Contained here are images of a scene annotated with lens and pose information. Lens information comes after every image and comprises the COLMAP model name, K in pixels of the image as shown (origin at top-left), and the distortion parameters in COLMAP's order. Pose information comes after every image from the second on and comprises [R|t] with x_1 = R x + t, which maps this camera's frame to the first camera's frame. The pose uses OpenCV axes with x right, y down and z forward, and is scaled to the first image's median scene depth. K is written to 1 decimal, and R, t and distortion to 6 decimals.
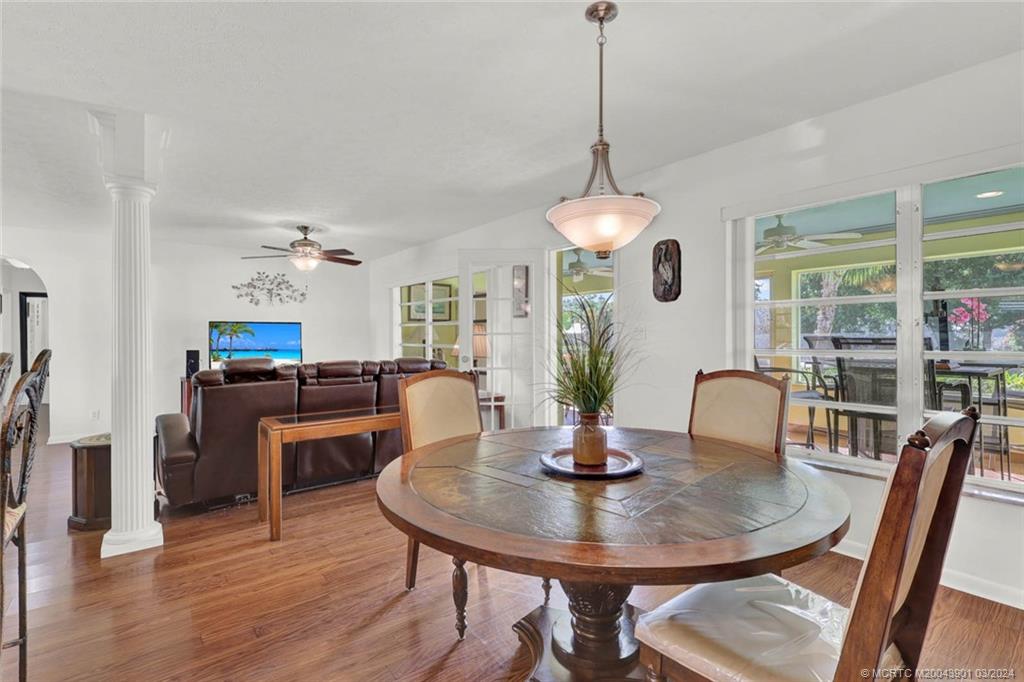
lens RADIAL K [[489.4, 0, 510.7], [0, 489.4, 337.8], [0, 0, 1]] dist [0.000322, 0.000310]
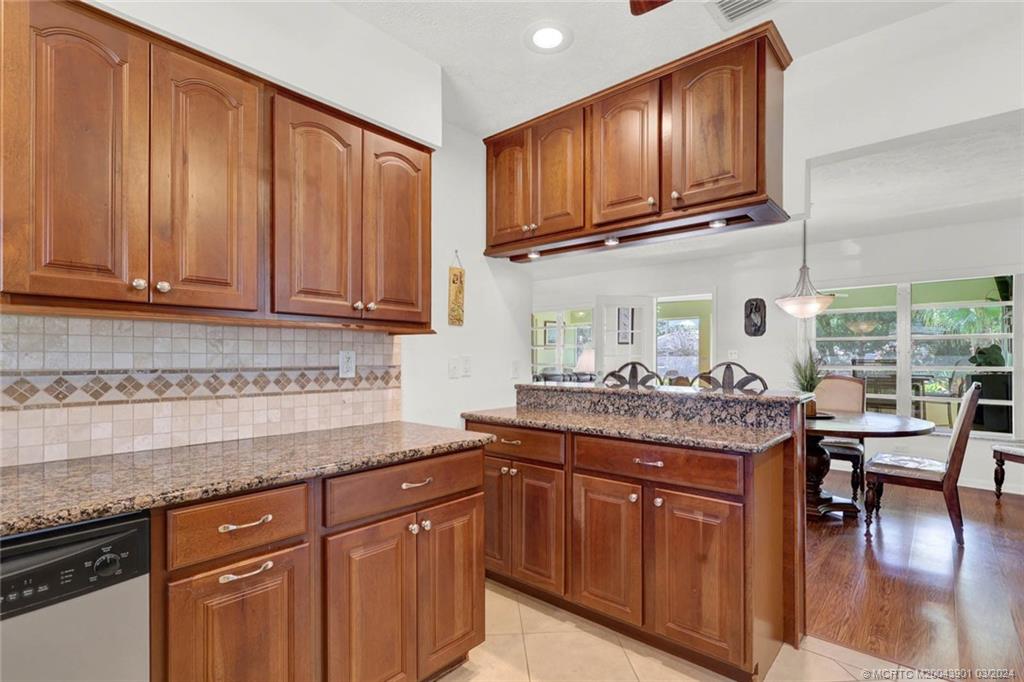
lens RADIAL K [[489.4, 0, 515.0], [0, 489.4, 354.7], [0, 0, 1]] dist [0.000322, 0.000310]
pose [[0.984980, 0.005547, 0.172580, -0.742406], [-0.004333, 0.999963, -0.007409, 0.001231], [-0.172614, 0.006550, 0.984968, -0.454886]]
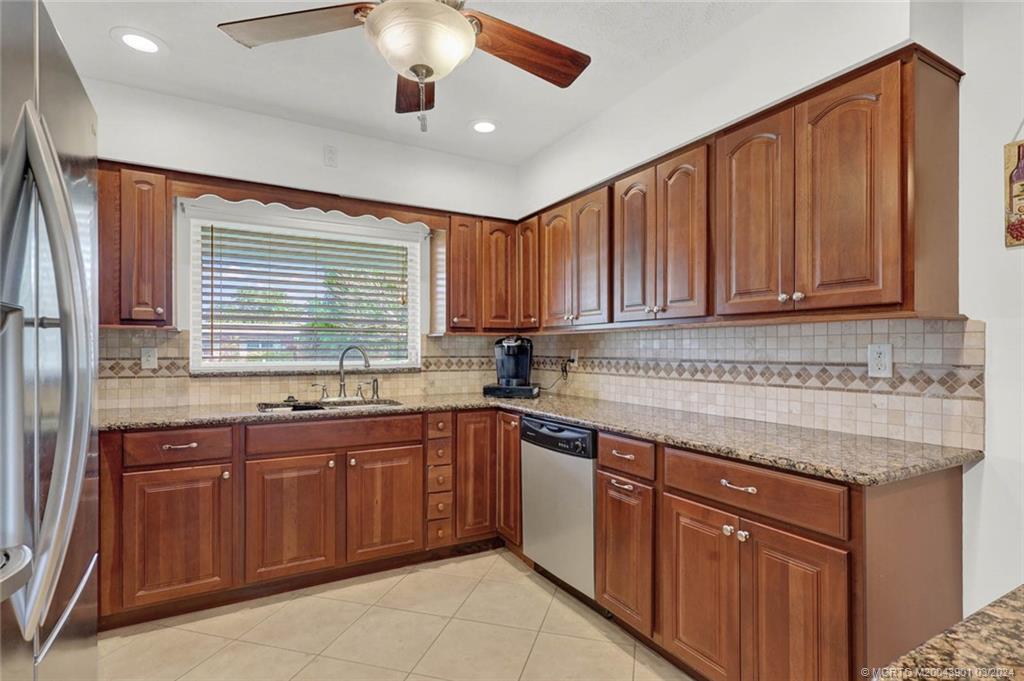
lens RADIAL K [[489.4, 0, 509.0], [0, 489.4, 348.5], [0, 0, 1]] dist [0.000322, 0.000310]
pose [[-0.169597, -0.001889, -0.985512, 1.820595], [-0.002675, 0.999995, -0.001456, -0.012263], [0.985510, 0.002389, -0.169601, 1.505793]]
